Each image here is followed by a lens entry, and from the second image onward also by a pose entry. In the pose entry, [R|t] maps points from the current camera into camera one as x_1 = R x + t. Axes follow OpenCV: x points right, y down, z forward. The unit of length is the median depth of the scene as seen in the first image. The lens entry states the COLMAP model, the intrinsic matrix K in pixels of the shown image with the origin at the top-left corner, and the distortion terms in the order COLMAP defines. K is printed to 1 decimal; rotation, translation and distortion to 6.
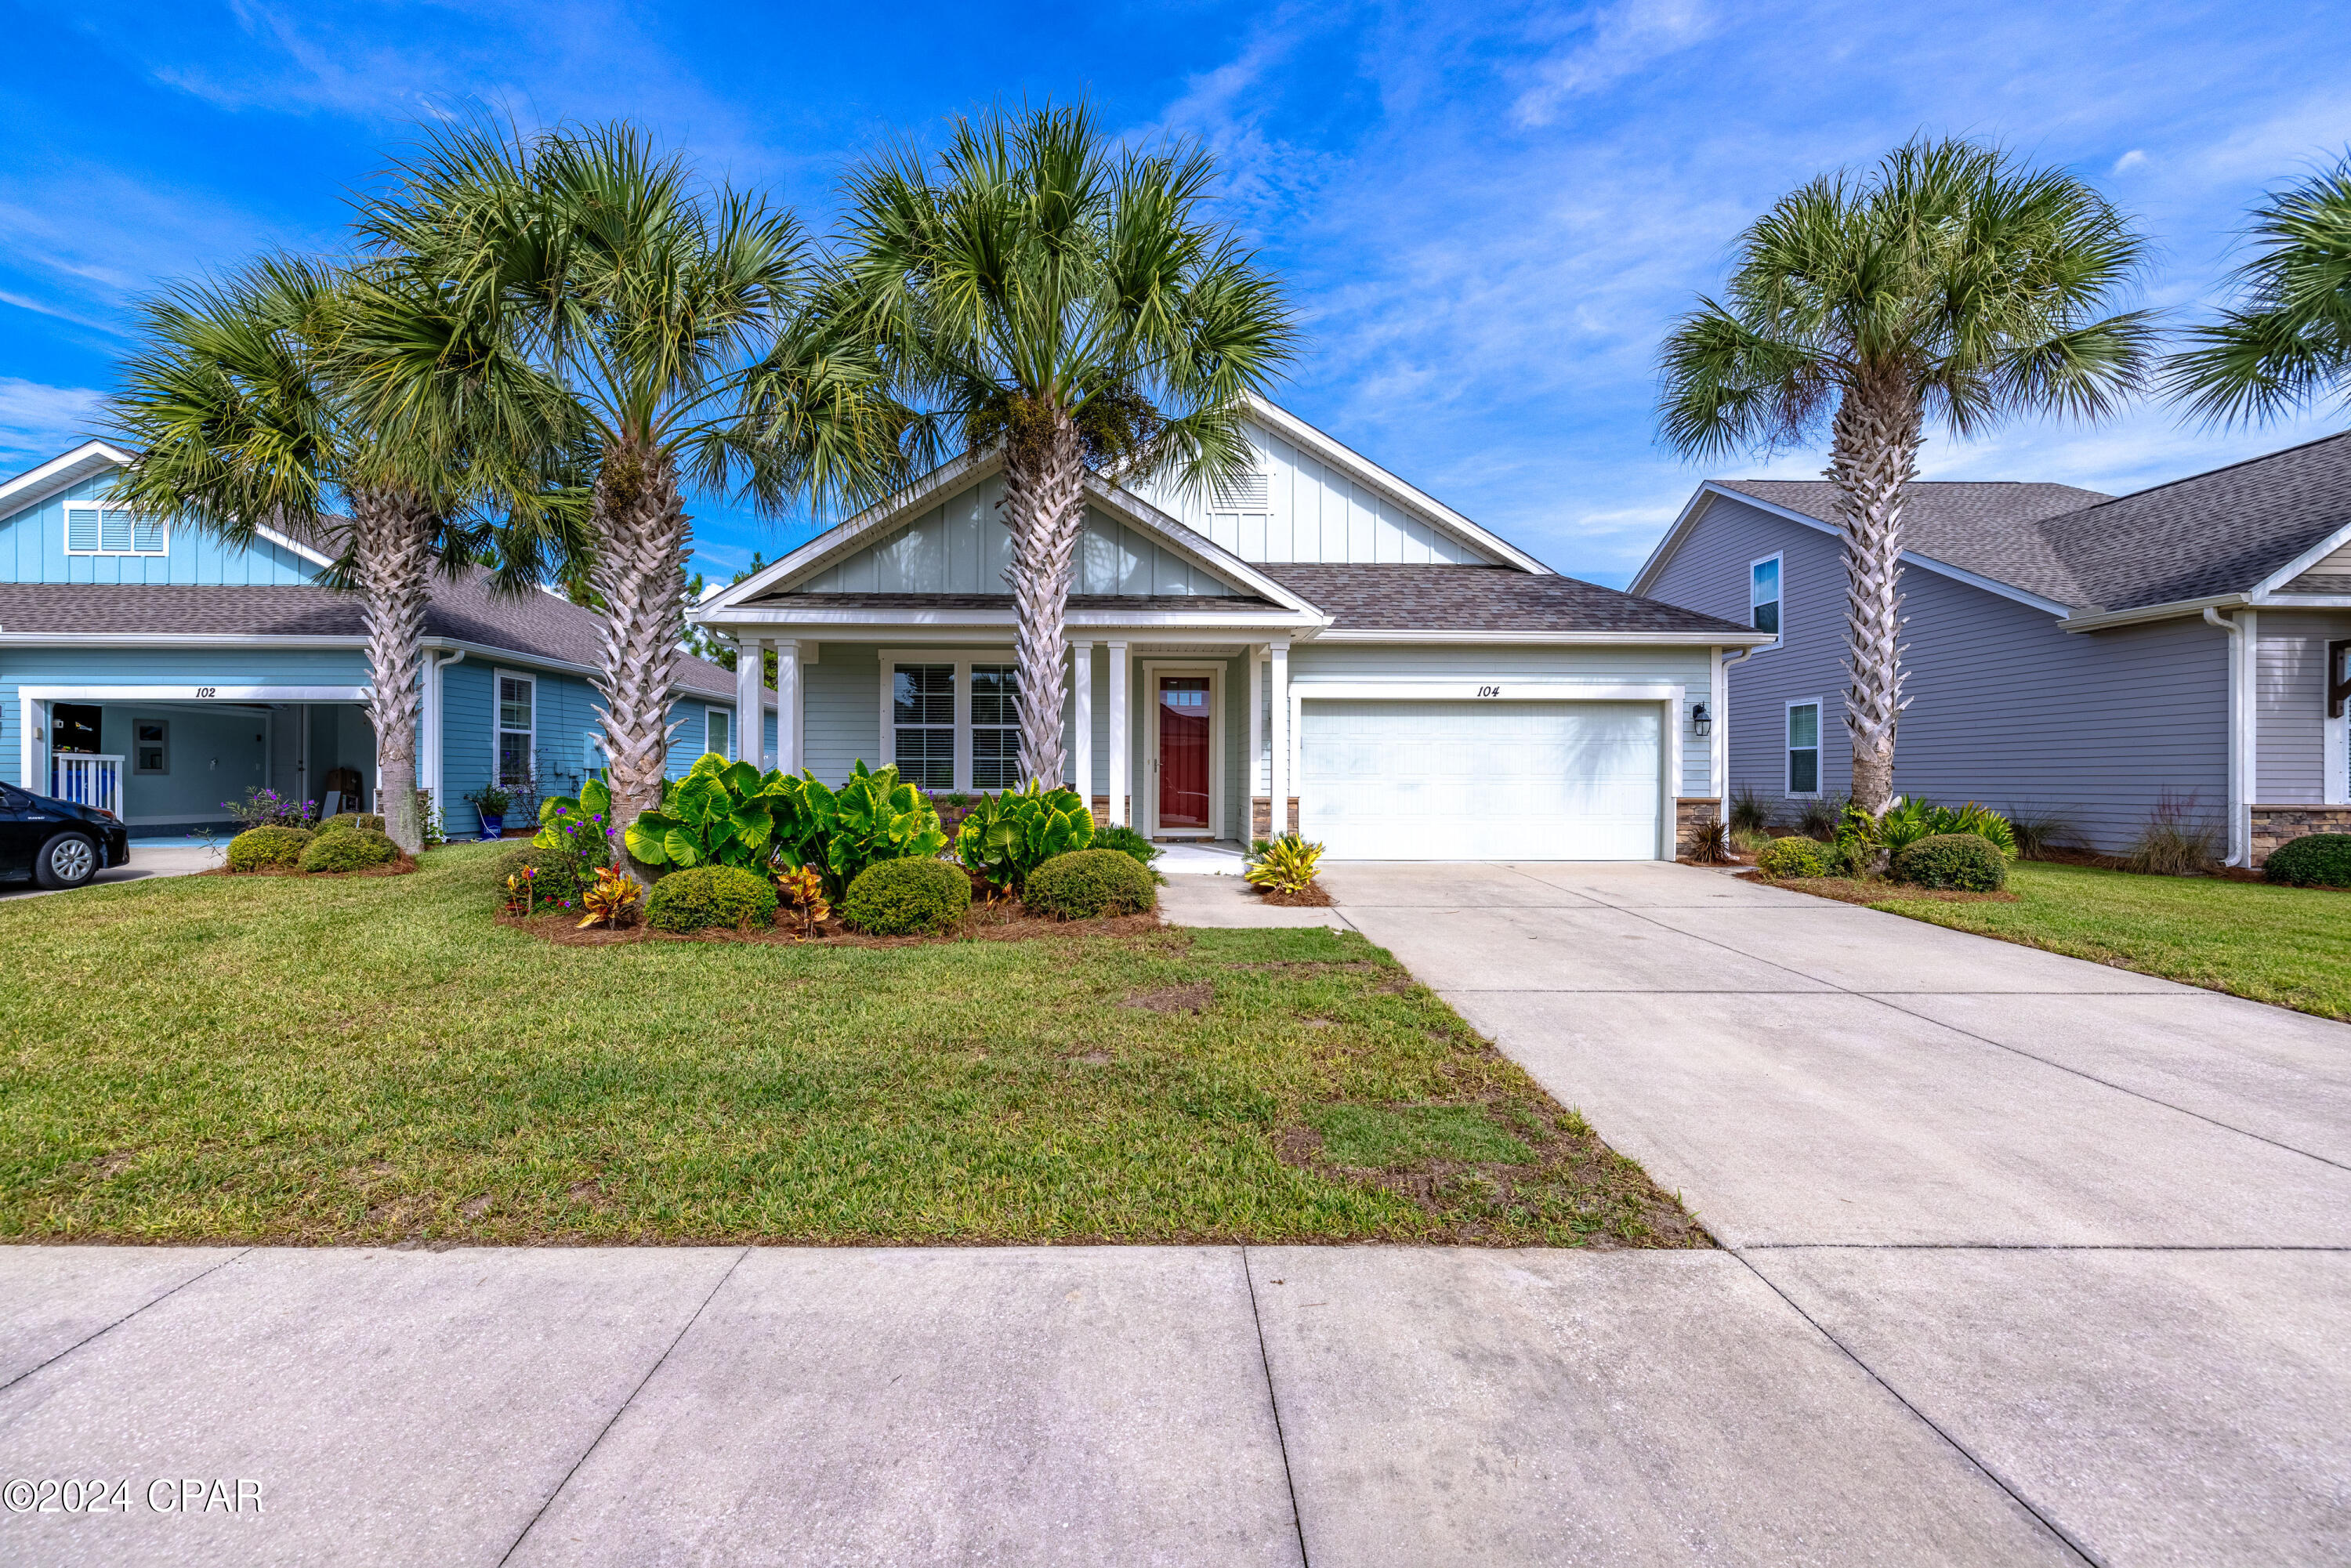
lens RADIAL K [[990.4, 0, 1165.9], [0, 990.4, 776.9], [0, 0, 1]] dist [0.001412, 0.000294]
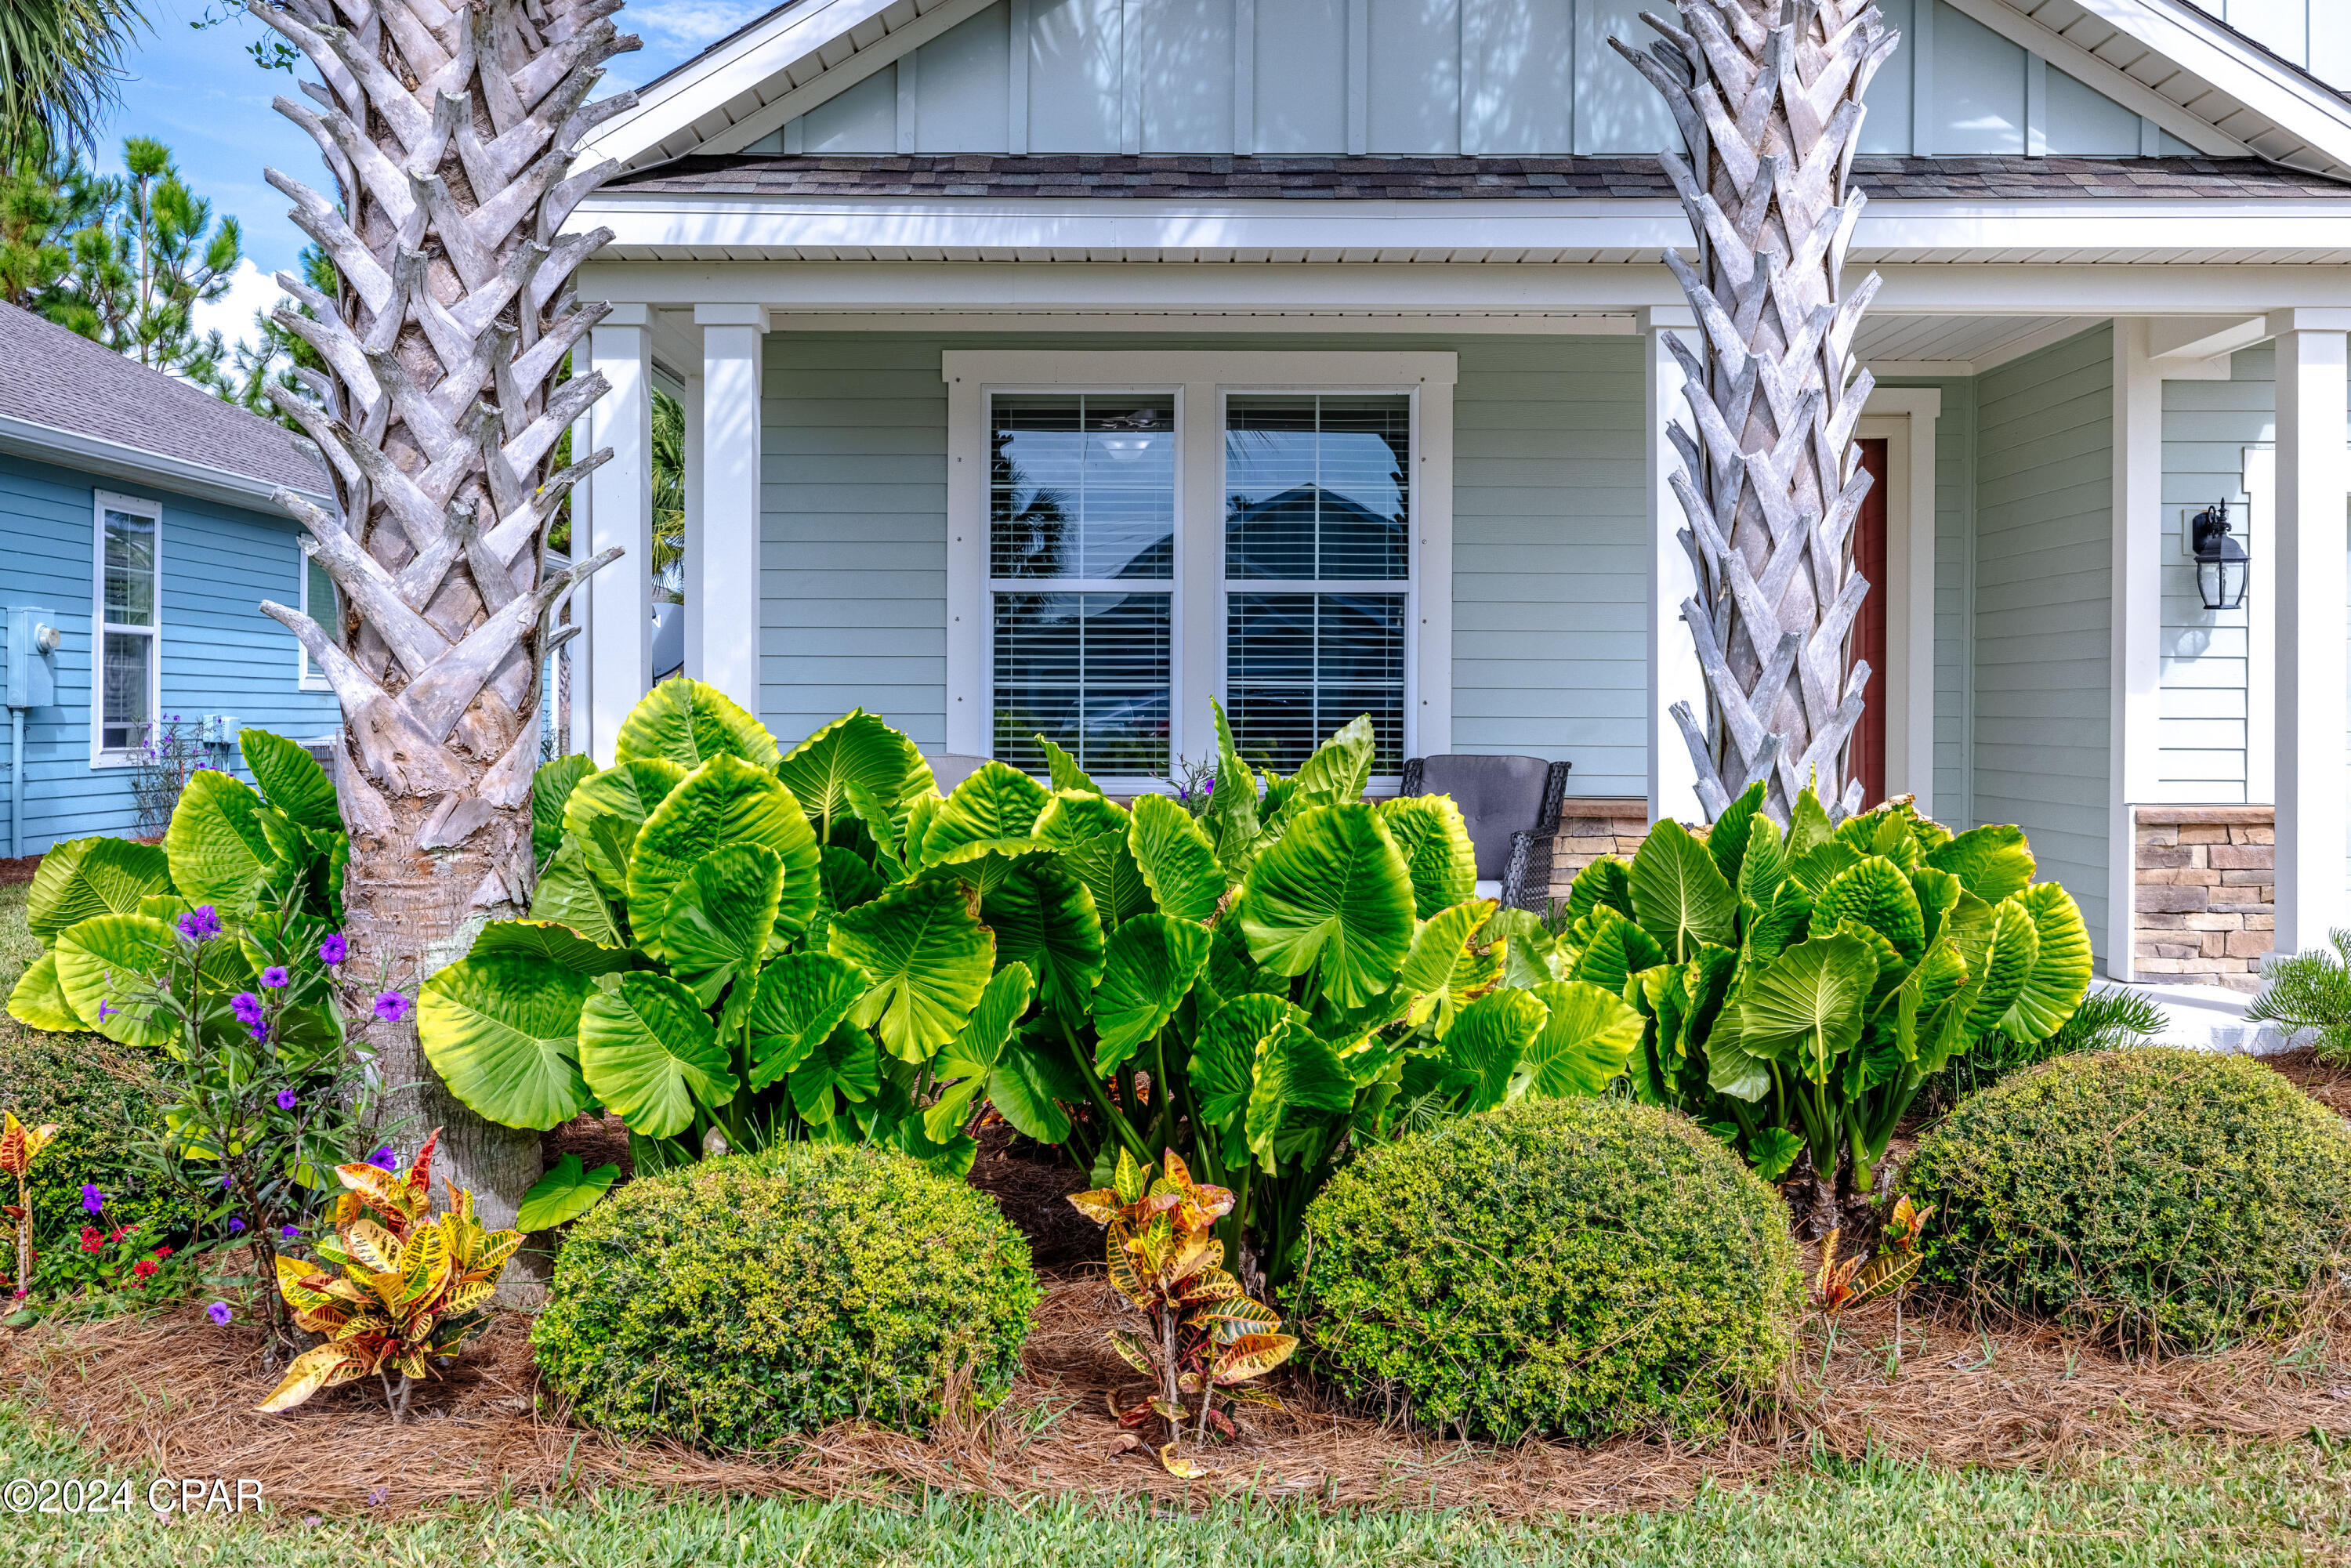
lens RADIAL K [[2300.5, 0, 1175.4], [0, 2300.5, 720.9], [0, 0, 1]] dist [0.007471, 0.001117]
pose [[0.999532, 0.000338, -0.030579, -0.229979], [-0.000207, 0.999991, 0.004279, -0.011491], [0.030580, -0.004271, 0.999523, 0.290319]]
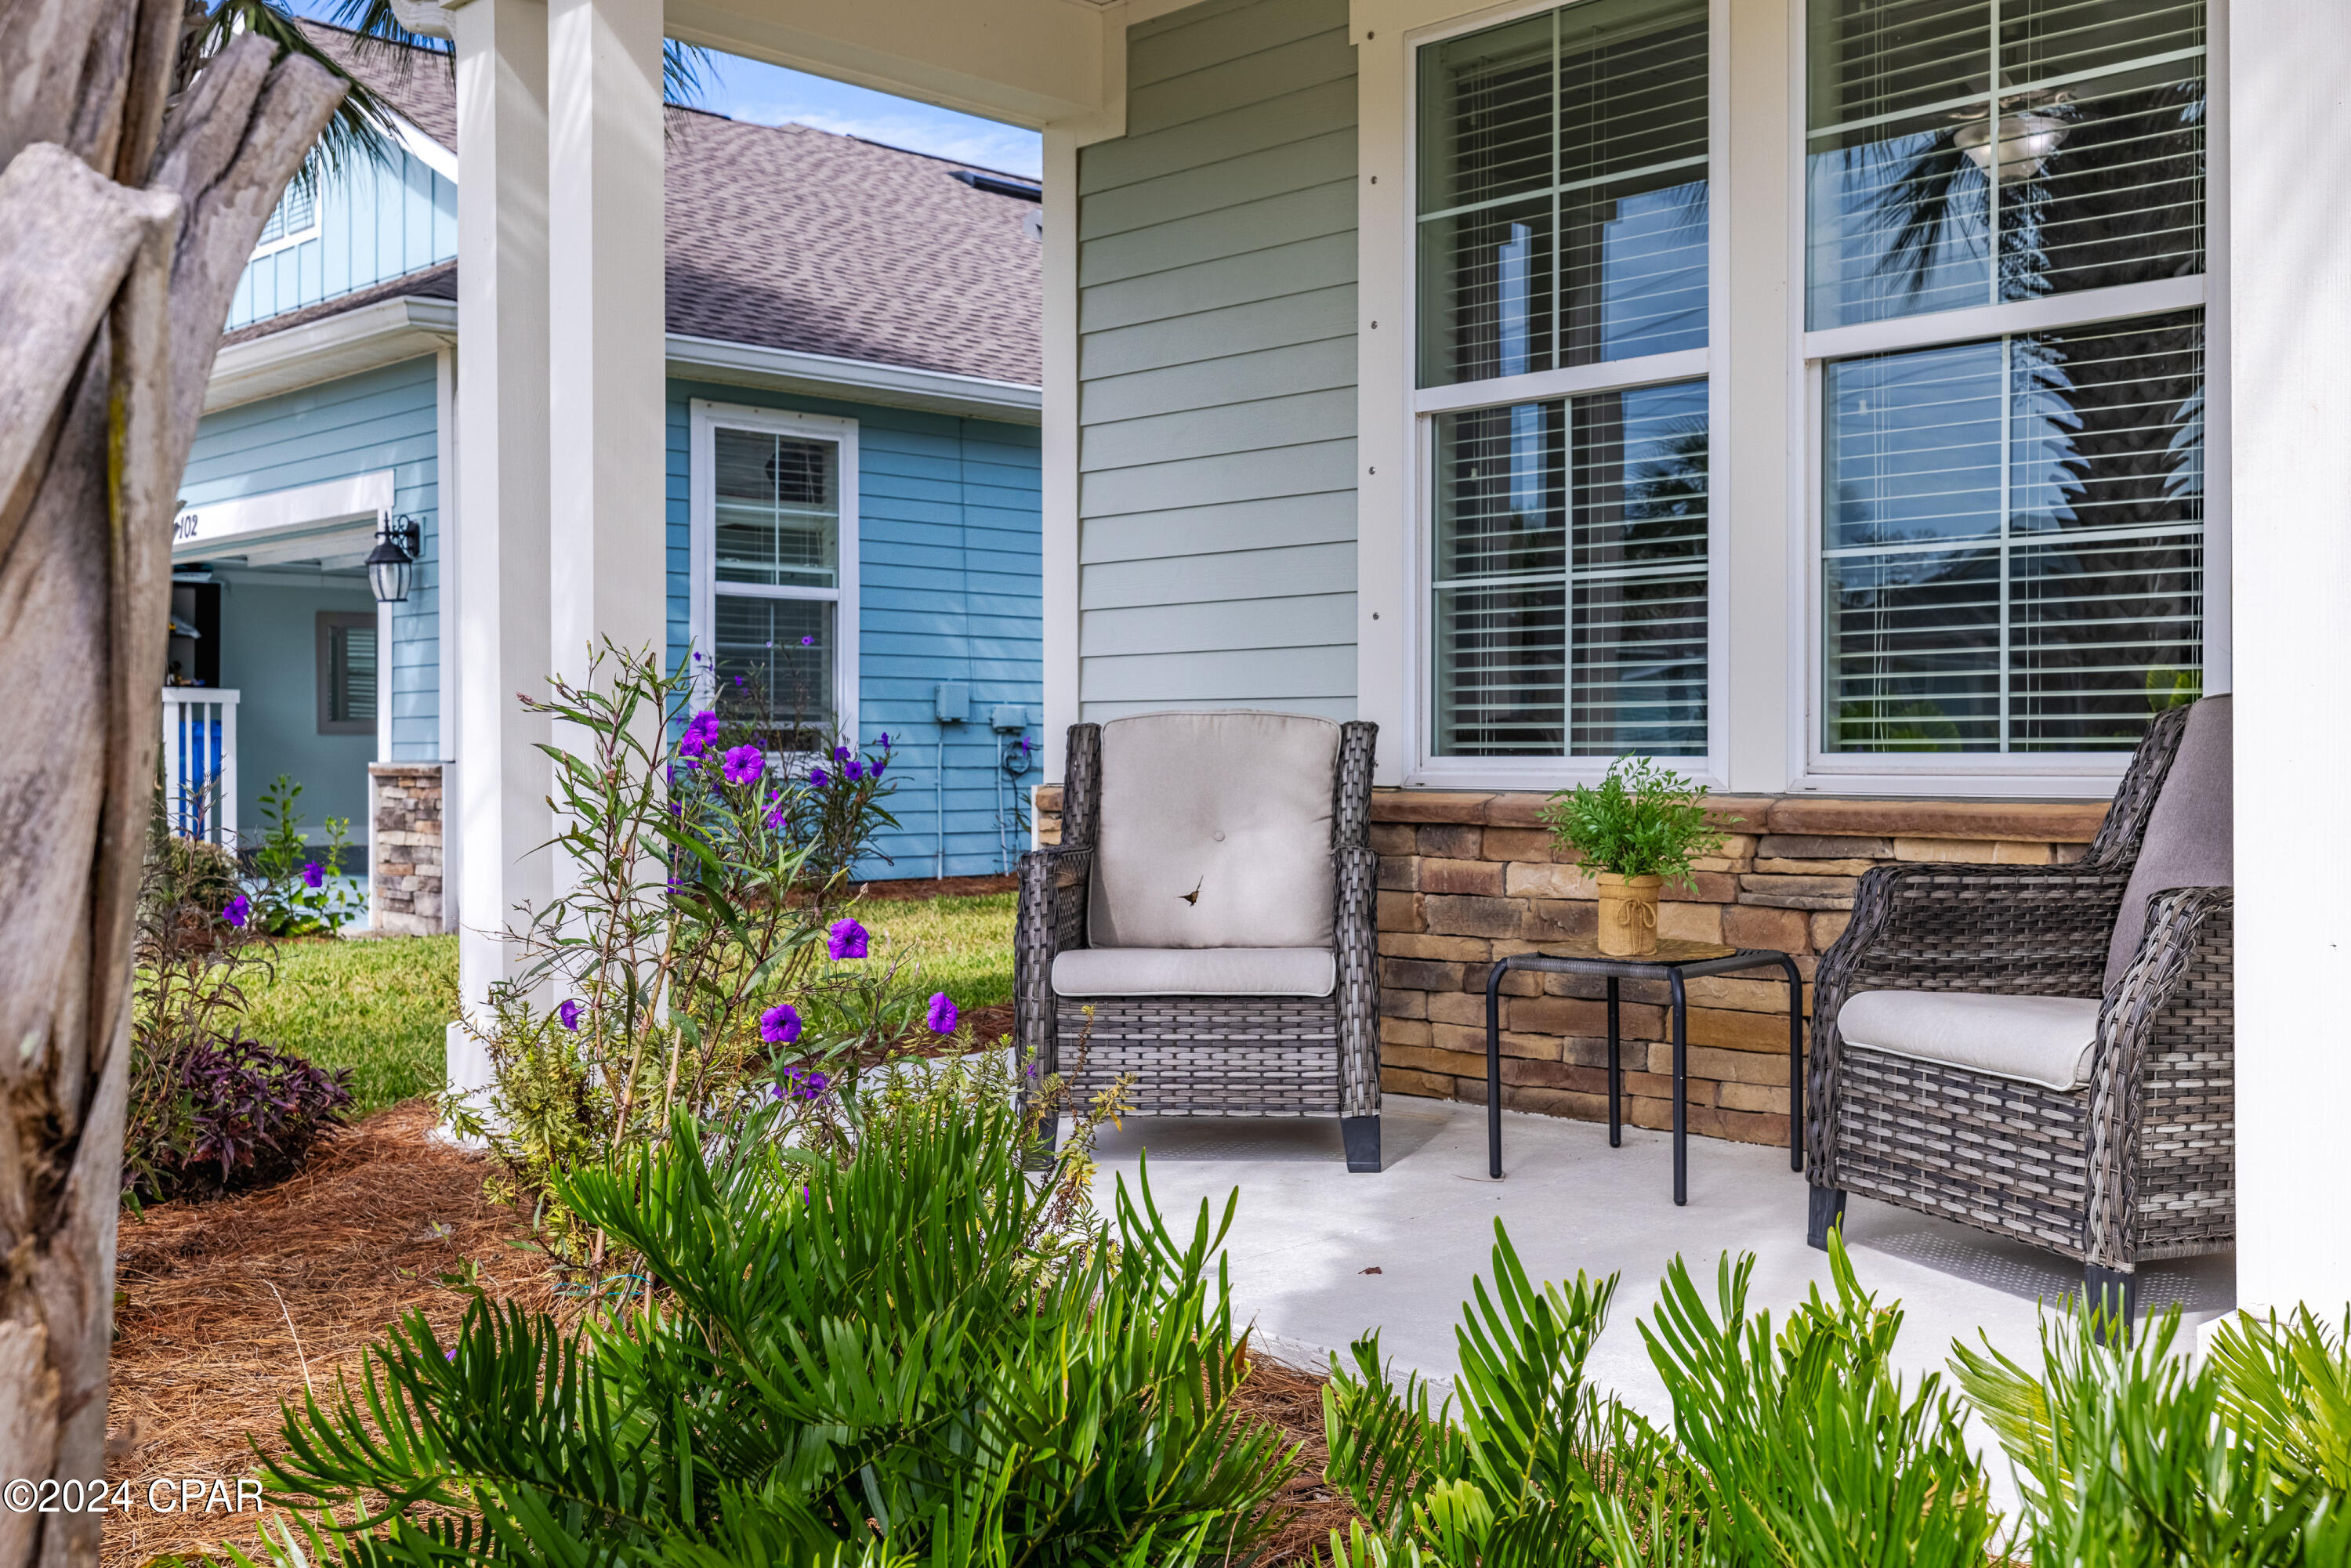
lens RADIAL K [[2309.9, 0, 1175.5], [0, 2309.9, 784.0], [0, 0, 1]] dist [0.005633, 0.000244]
pose [[0.688377, 0.005263, -0.725334, -0.005725], [0.005297, 0.999911, 0.012283, 0.014126], [0.725334, -0.012297, 0.688288, 0.826096]]
